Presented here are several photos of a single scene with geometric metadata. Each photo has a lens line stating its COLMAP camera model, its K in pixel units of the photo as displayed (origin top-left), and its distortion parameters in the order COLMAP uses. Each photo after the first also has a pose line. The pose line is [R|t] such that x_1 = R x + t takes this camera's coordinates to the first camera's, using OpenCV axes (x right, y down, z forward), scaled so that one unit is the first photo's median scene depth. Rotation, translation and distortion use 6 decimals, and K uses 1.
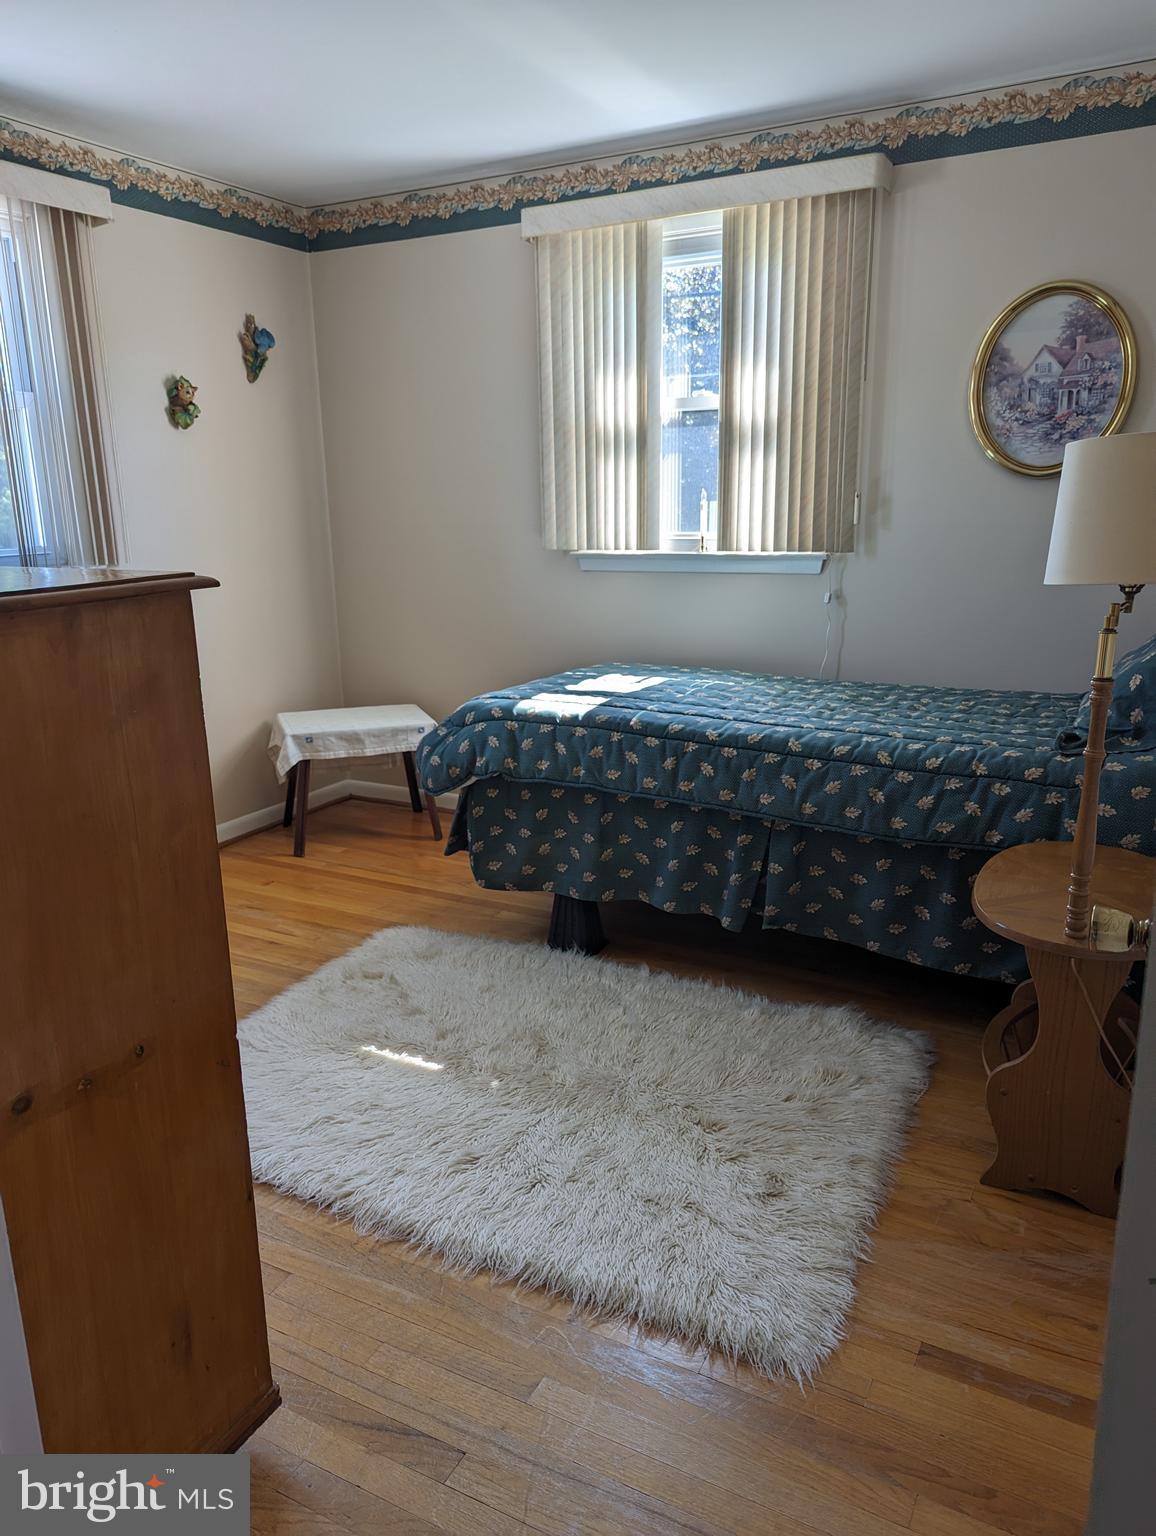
lens RADIAL K [[1083.2, 0, 578.0], [0, 1083.2, 768.0], [0, 0, 1]] dist [0.040118, -0.037457]
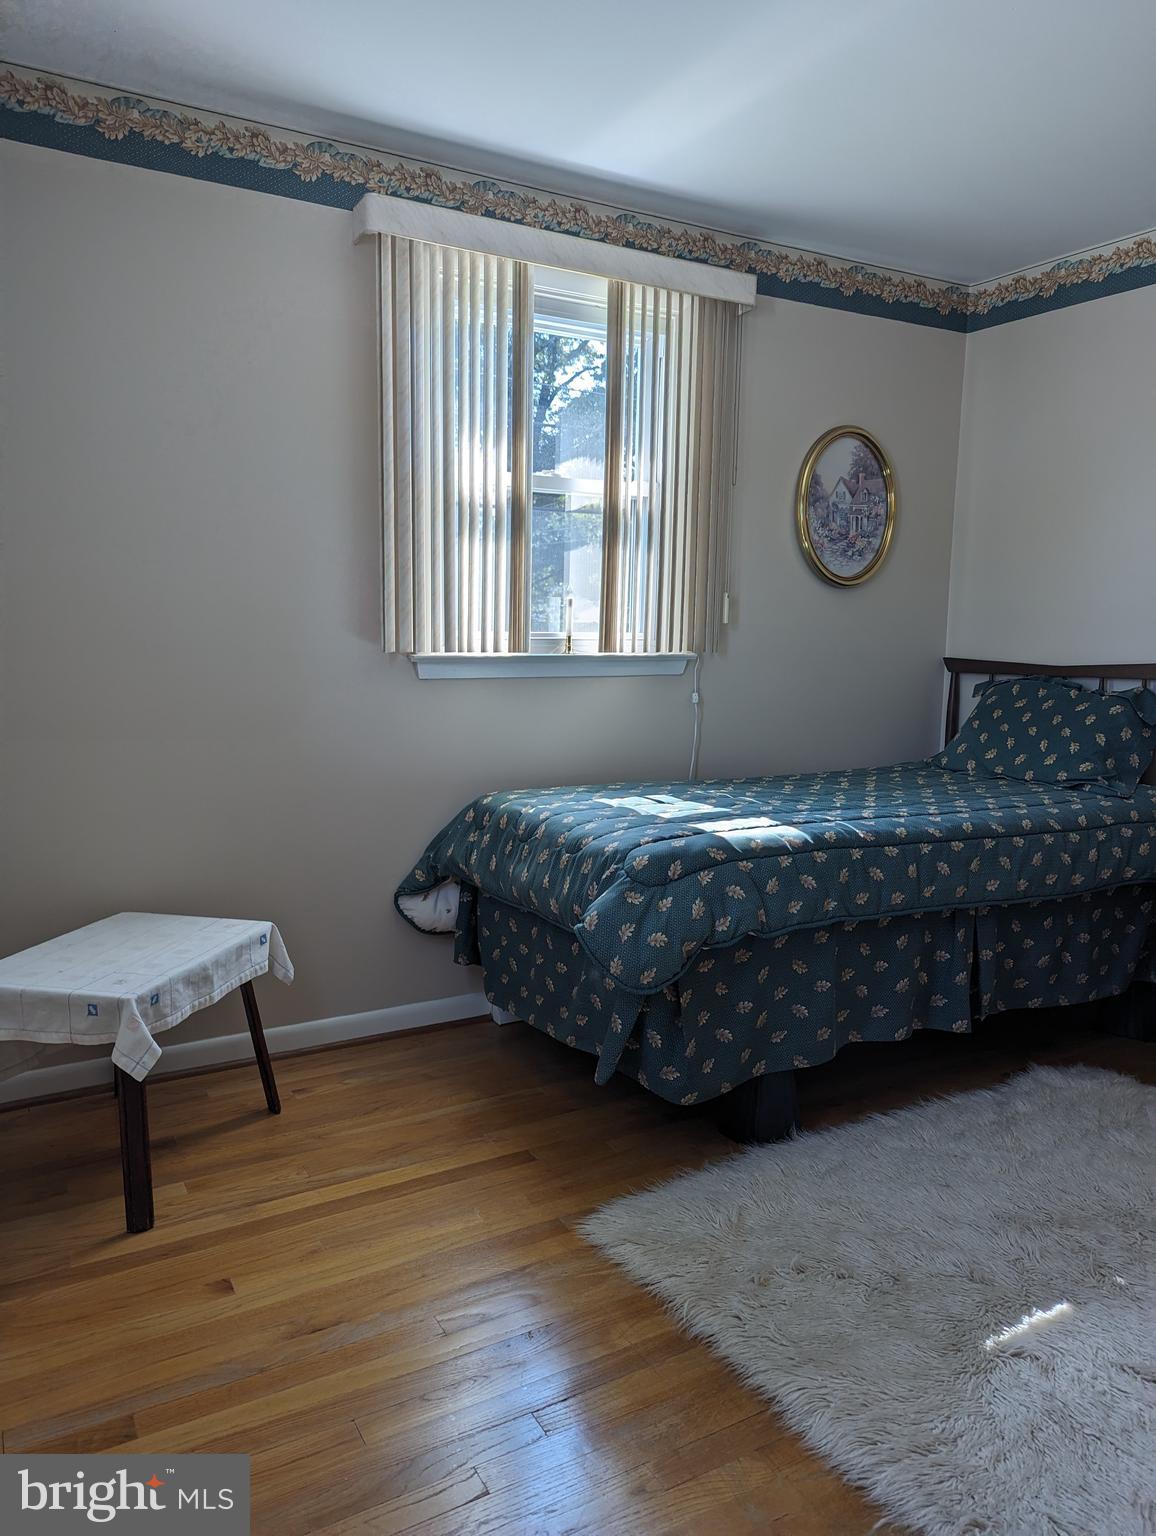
lens RADIAL K [[1083.2, 0, 578.0], [0, 1083.2, 768.0], [0, 0, 1]] dist [0.040118, -0.037457]
pose [[0.528611, -0.089896, 0.844091, -0.727428], [0.189097, 0.981861, -0.013853, -0.114060], [-0.827534, 0.166938, 0.536021, 0.647147]]
